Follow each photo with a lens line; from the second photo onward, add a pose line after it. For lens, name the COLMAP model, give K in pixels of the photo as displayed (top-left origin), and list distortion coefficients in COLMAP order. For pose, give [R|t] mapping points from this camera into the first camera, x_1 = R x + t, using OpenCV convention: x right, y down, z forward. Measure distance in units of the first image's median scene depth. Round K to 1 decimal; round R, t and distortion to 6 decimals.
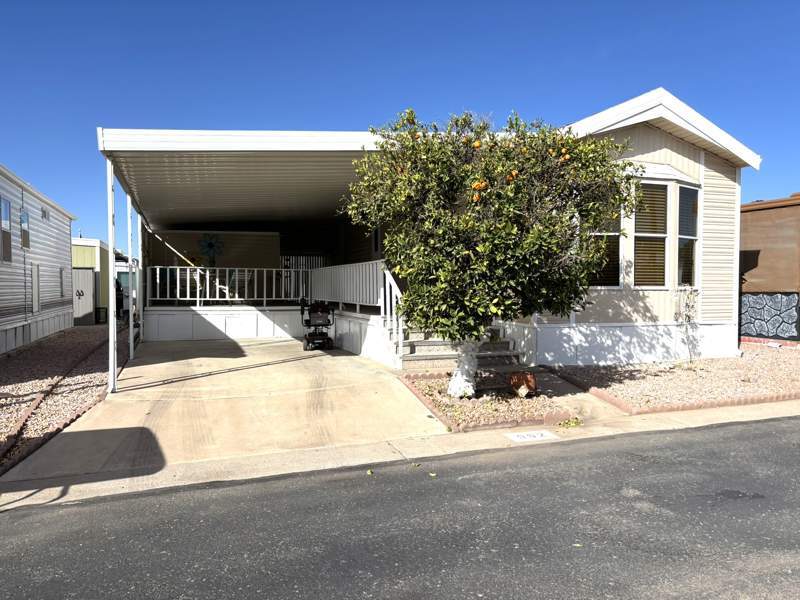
lens RADIAL K [[651.7, 0, 425.1], [0, 651.7, 309.5], [0, 0, 1]] dist [0.013736, 0.005109]
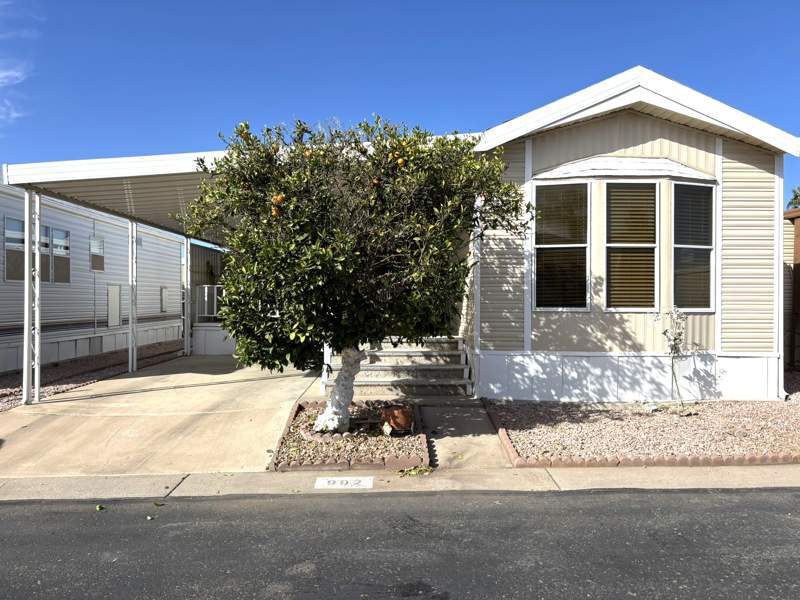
lens RADIAL K [[653.6, 0, 400.0], [0, 653.6, 300.0], [0, 0, 1]] dist [0.015316, -0.005162]
pose [[0.939336, 0.001804, -0.342994, 0.339333], [-0.013927, 0.999362, -0.032882, -0.013715], [0.342716, 0.035664, 0.938762, 0.126869]]
